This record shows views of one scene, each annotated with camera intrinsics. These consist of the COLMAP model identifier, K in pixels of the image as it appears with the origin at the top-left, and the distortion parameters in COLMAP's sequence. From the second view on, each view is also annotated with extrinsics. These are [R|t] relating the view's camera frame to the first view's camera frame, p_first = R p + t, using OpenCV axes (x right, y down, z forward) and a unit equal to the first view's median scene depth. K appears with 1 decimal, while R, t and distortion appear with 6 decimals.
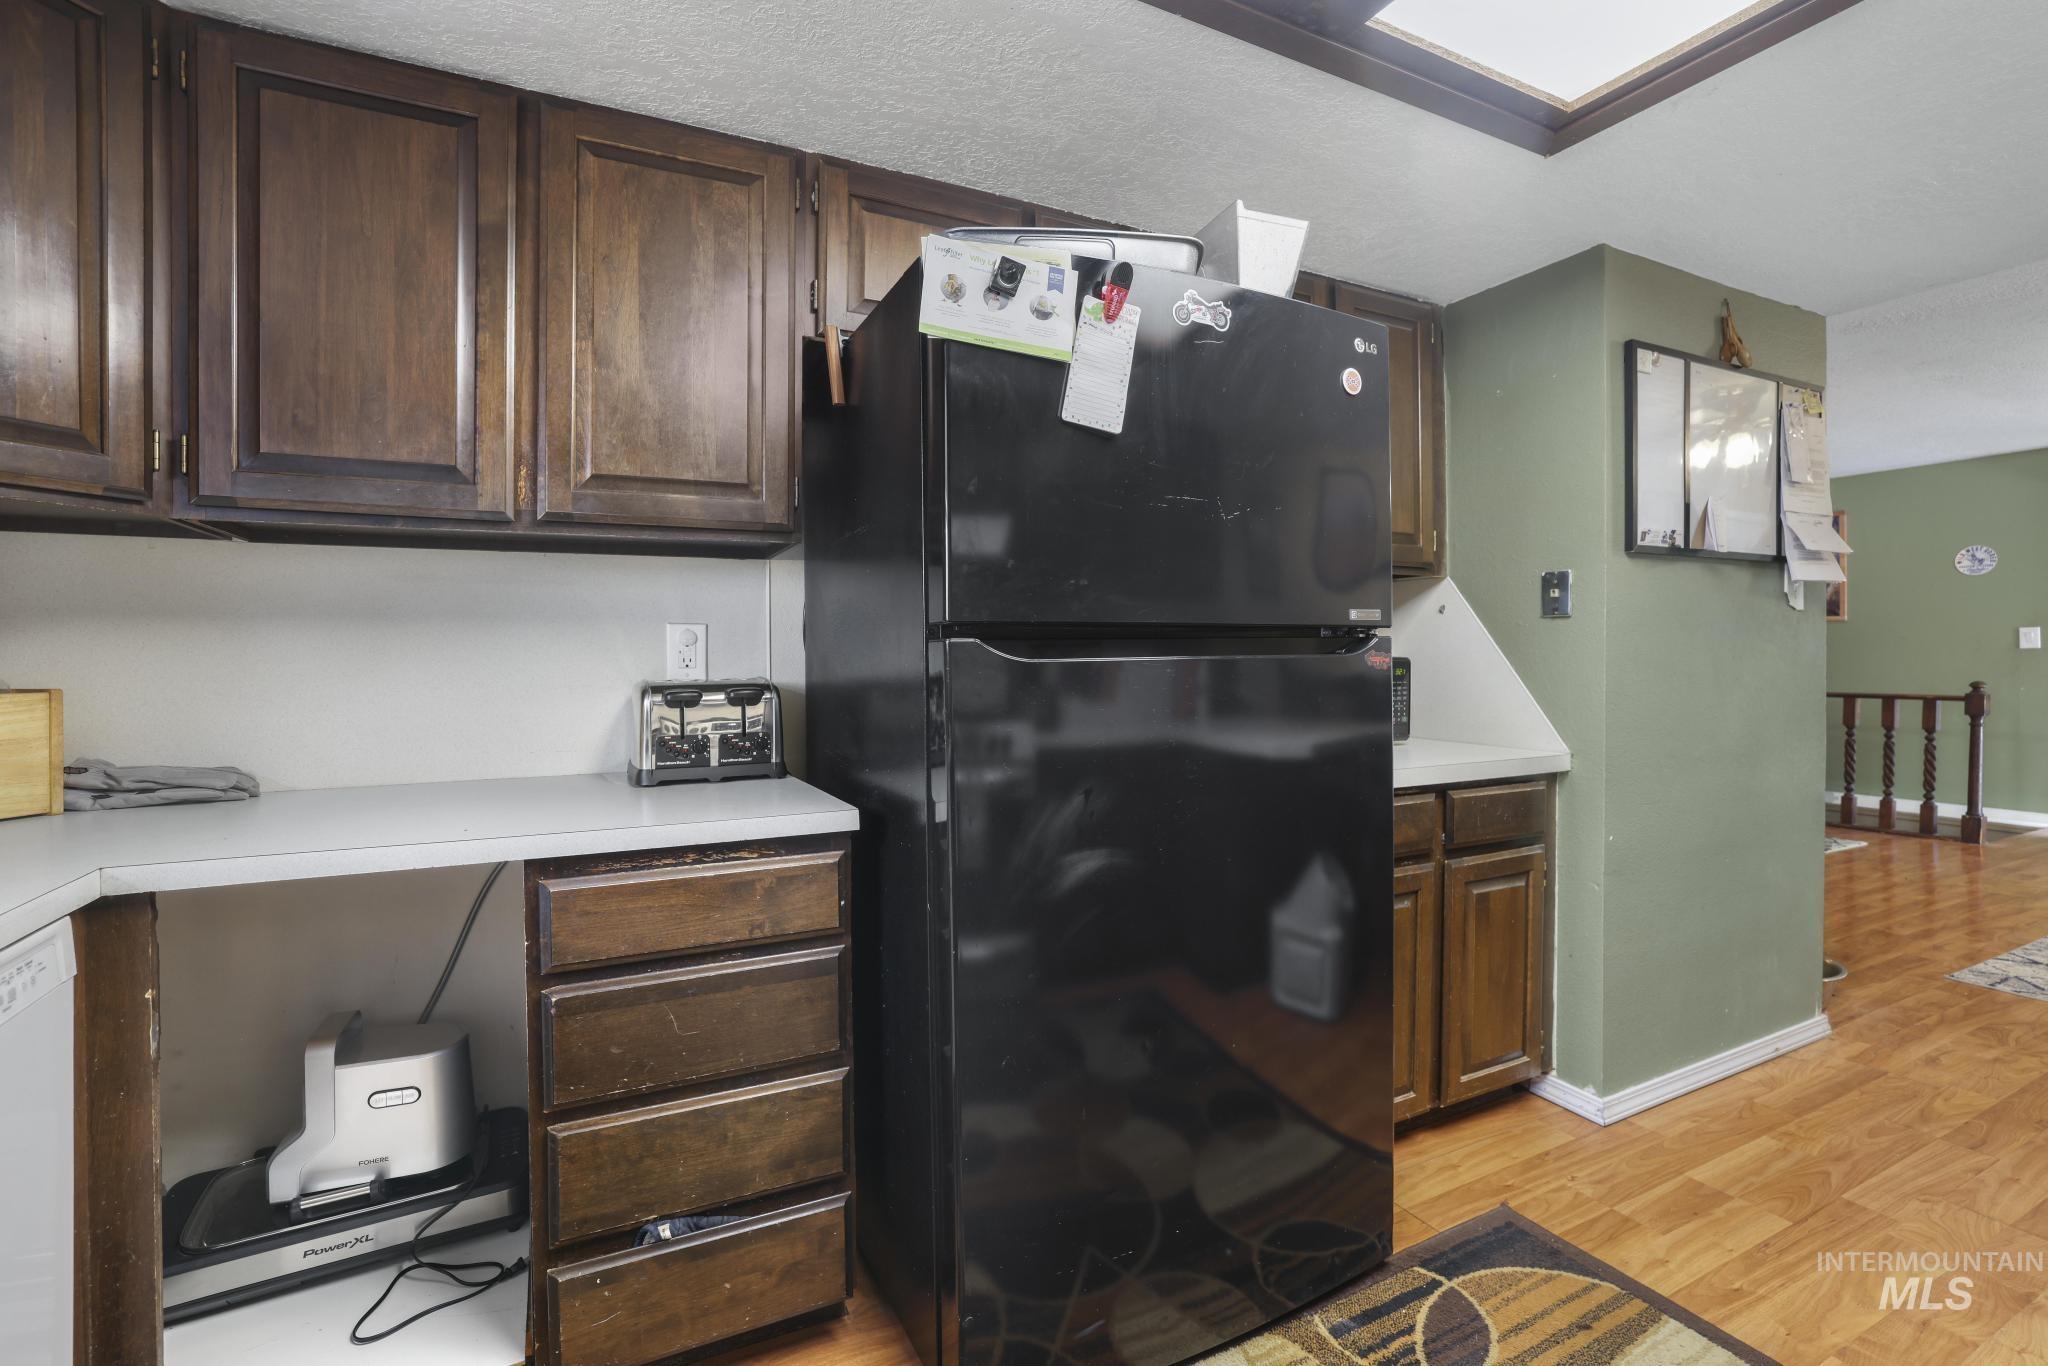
lens RADIAL K [[864.7, 0, 1020.4], [0, 864.7, 655.6], [0, 0, 1]] dist [-0.038784, 0.010608]
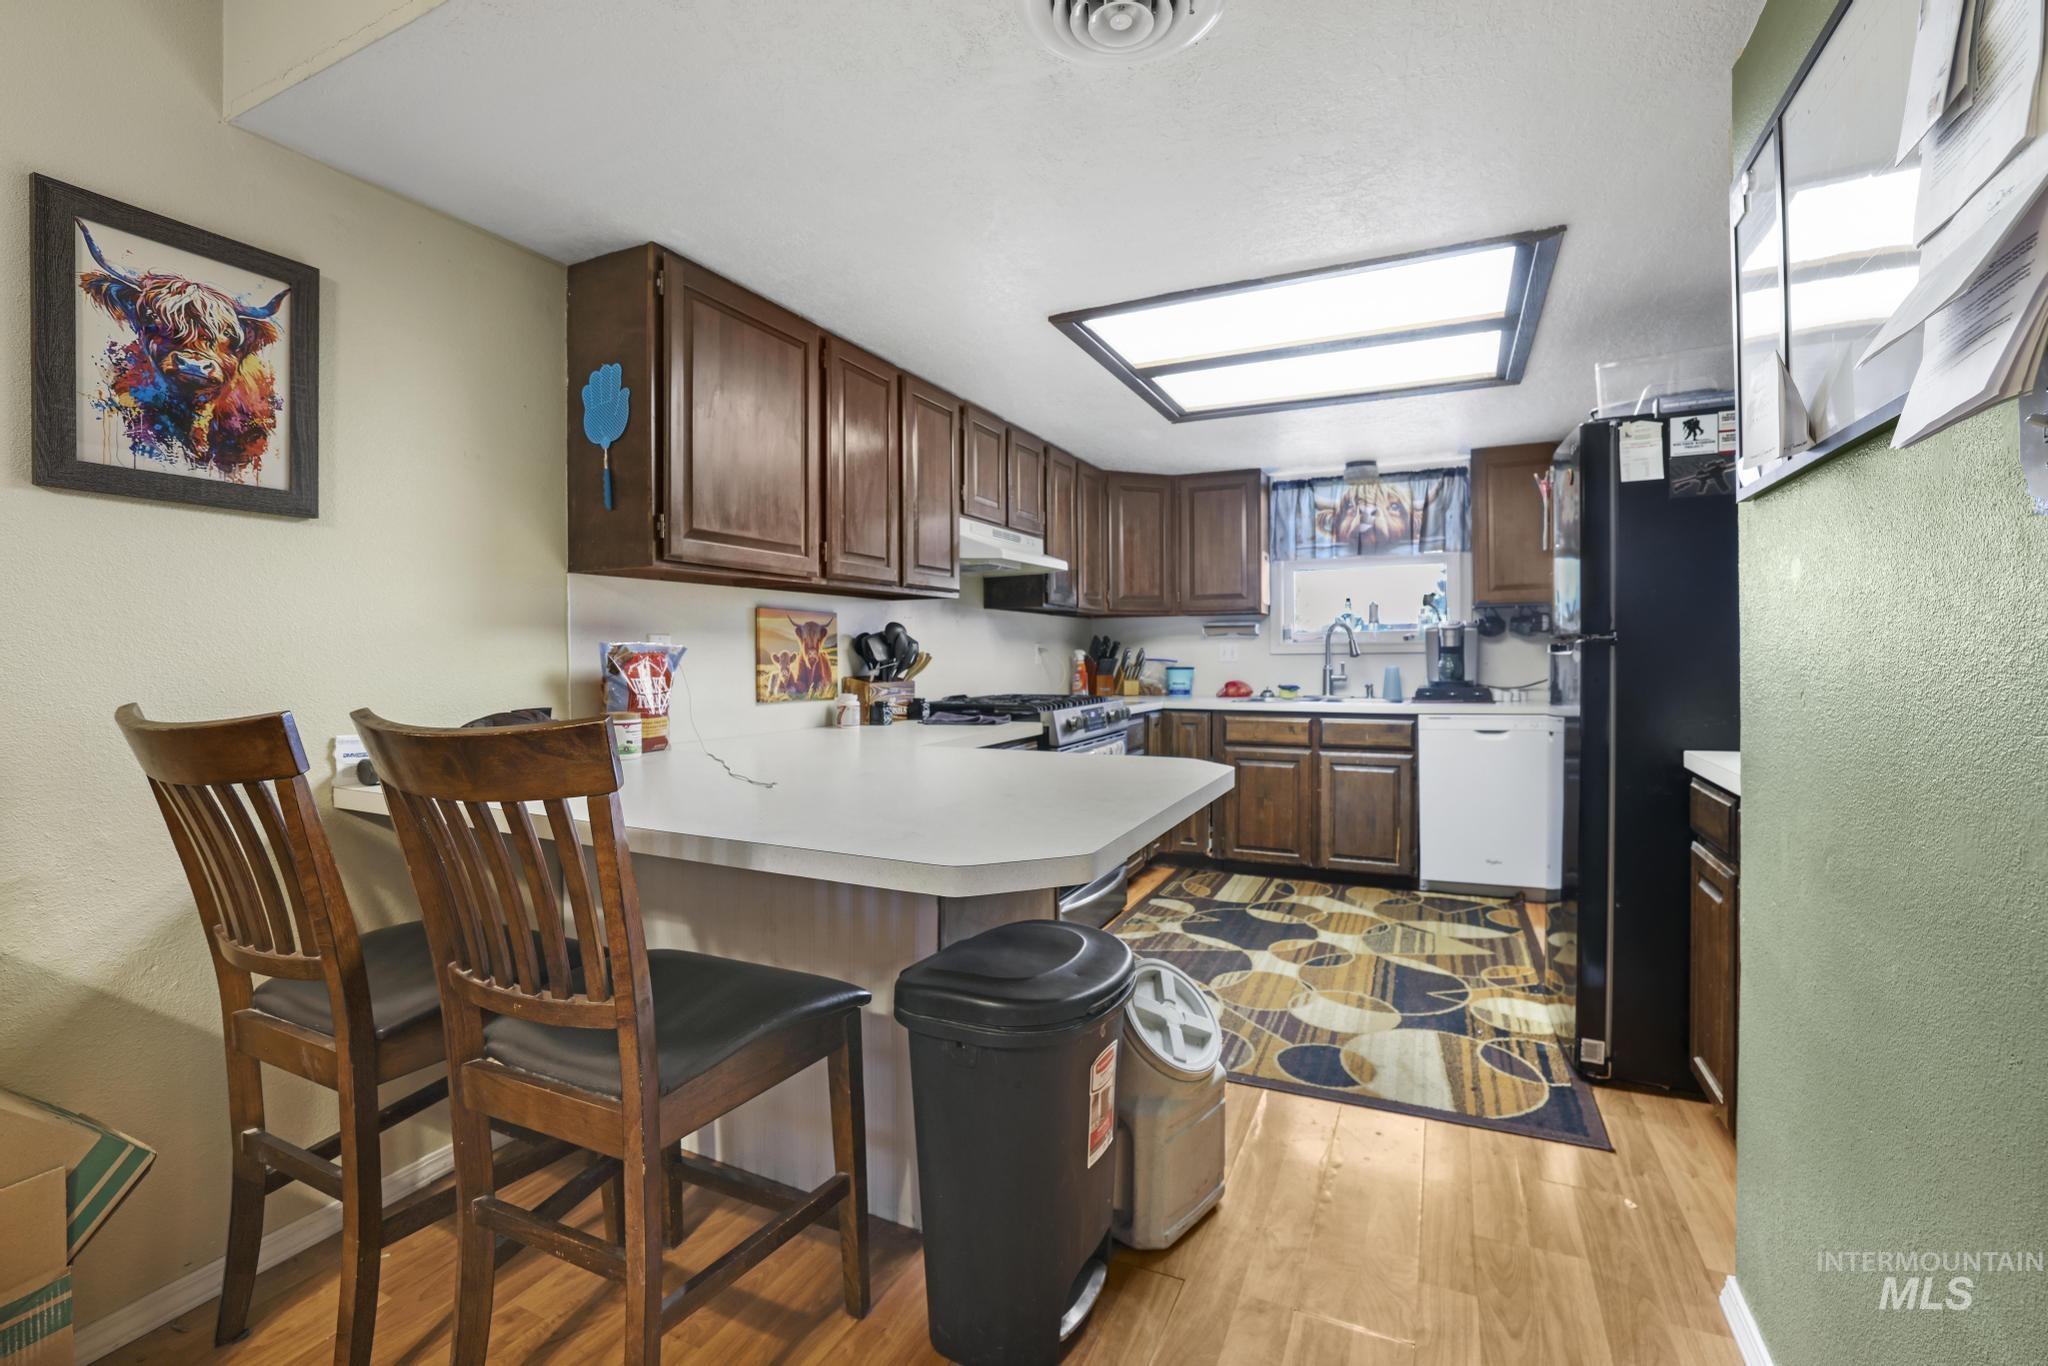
lens RADIAL K [[894.0, 0, 1010.6], [0, 894.0, 670.0], [0, 0, 1]] dist [-0.040674, 0.012964]
pose [[-0.772878, 0.025085, -0.634059, 2.271082], [0.013066, 0.999636, 0.023622, -0.019838], [0.634420, 0.009973, -0.772924, 1.651478]]
